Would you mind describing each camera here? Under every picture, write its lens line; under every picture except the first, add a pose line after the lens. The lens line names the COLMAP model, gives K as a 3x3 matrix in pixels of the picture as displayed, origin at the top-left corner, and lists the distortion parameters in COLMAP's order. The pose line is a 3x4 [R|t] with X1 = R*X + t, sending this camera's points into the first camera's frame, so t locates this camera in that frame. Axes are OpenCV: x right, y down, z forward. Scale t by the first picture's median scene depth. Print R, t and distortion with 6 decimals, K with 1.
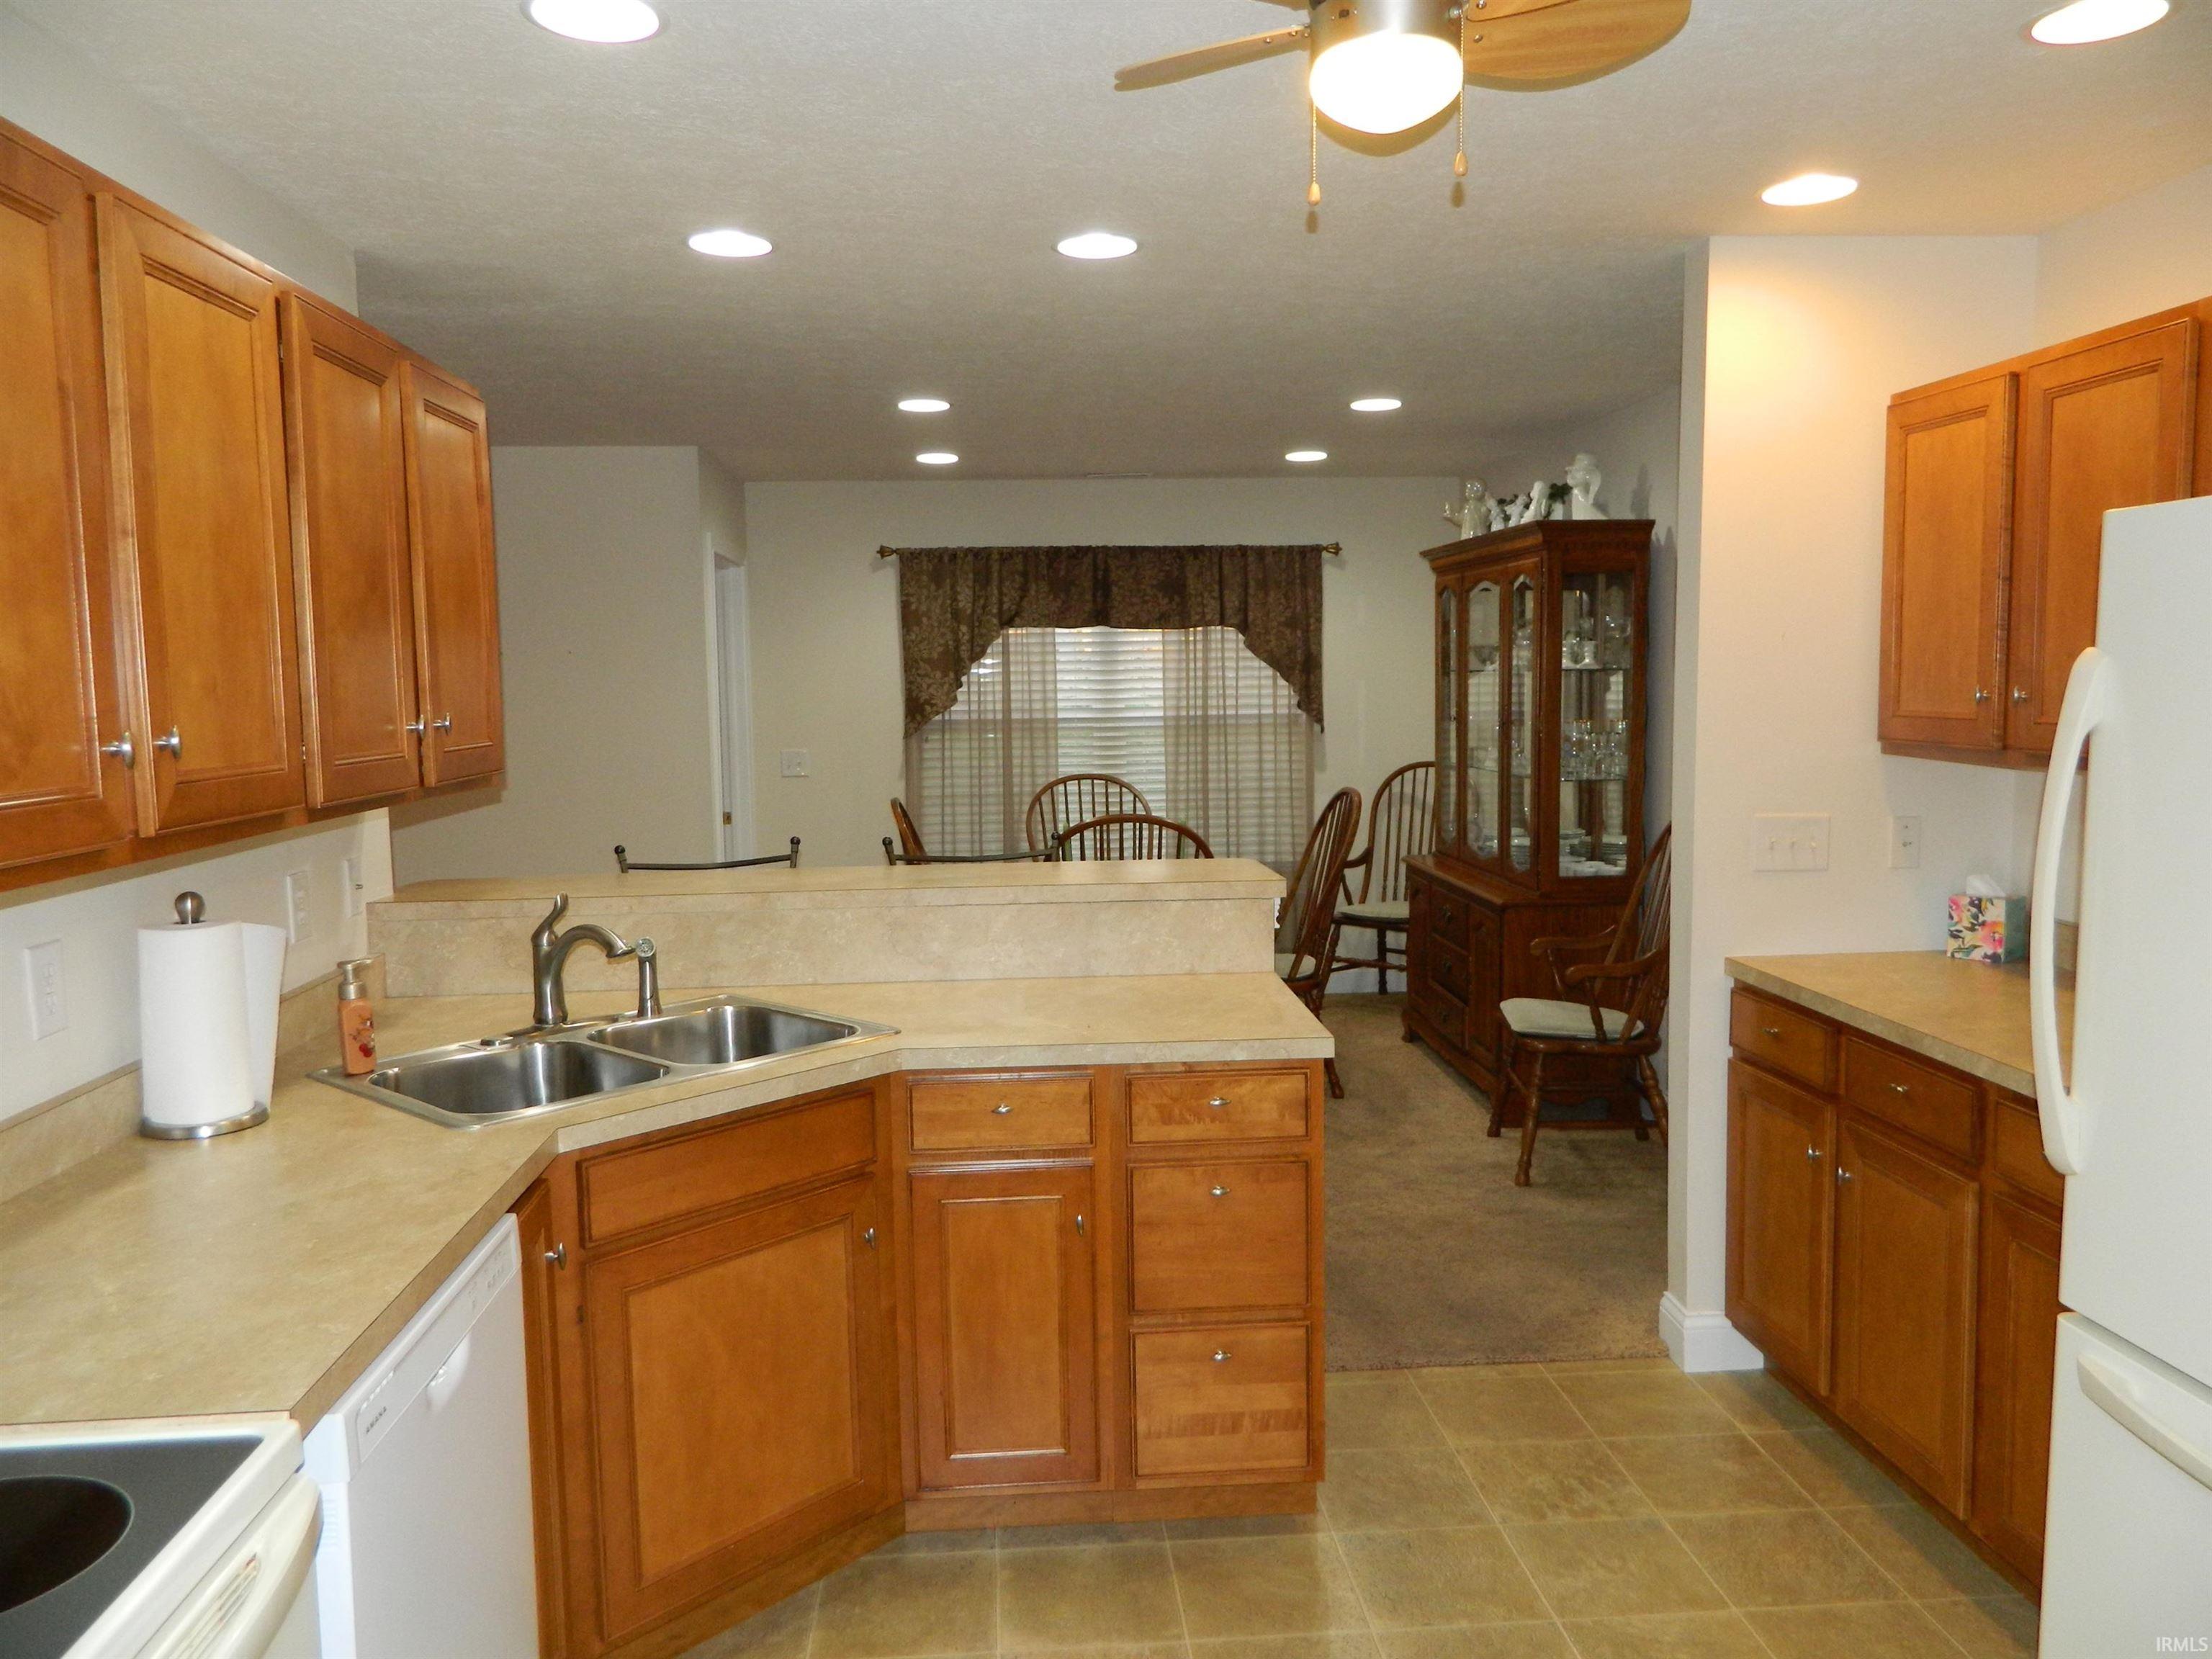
lens RADIAL K [[1659.6, 0, 1107.1], [0, 1659.6, 821.7], [0, 0, 1]] dist [0.047508, -0.002340]
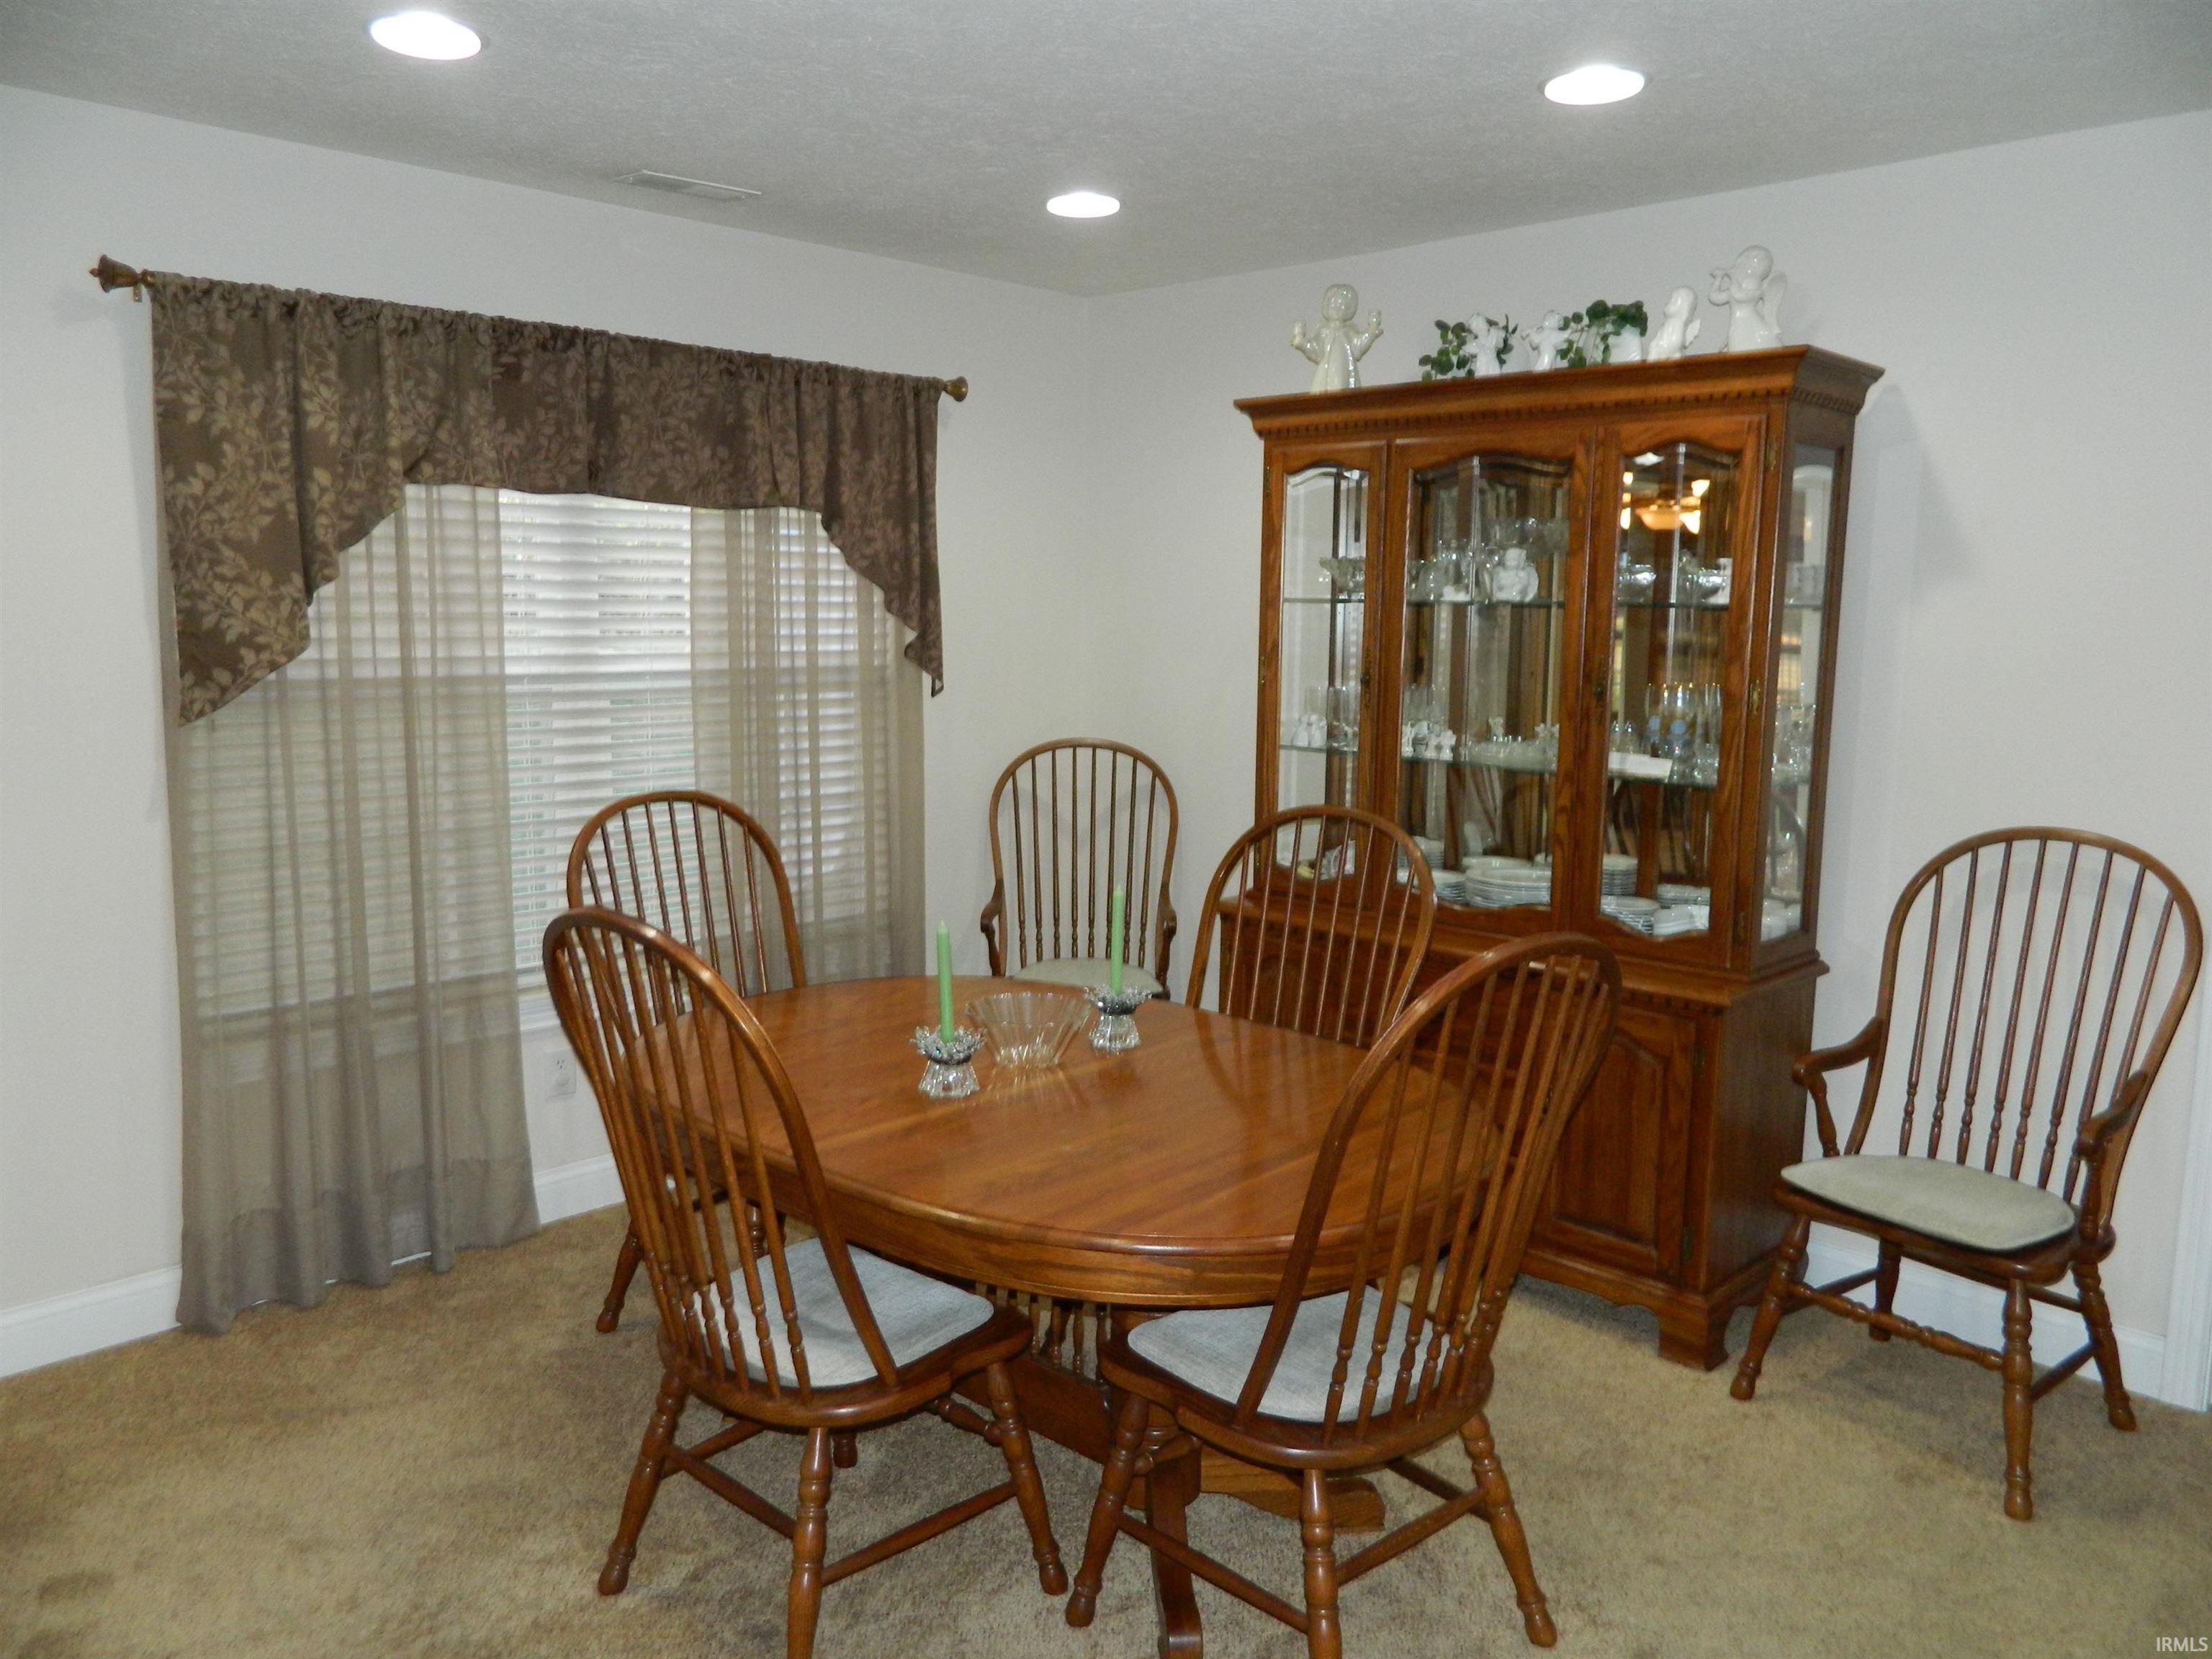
lens RADIAL K [[1659.6, 0, 1103.7], [0, 1659.6, 844.7], [0, 0, 1]] dist [0.047508, -0.002340]
pose [[0.754099, -0.075152, 0.652447, -0.229042], [0.036355, 0.996685, 0.072785, -0.042148], [-0.655754, -0.031168, 0.754331, 0.509827]]
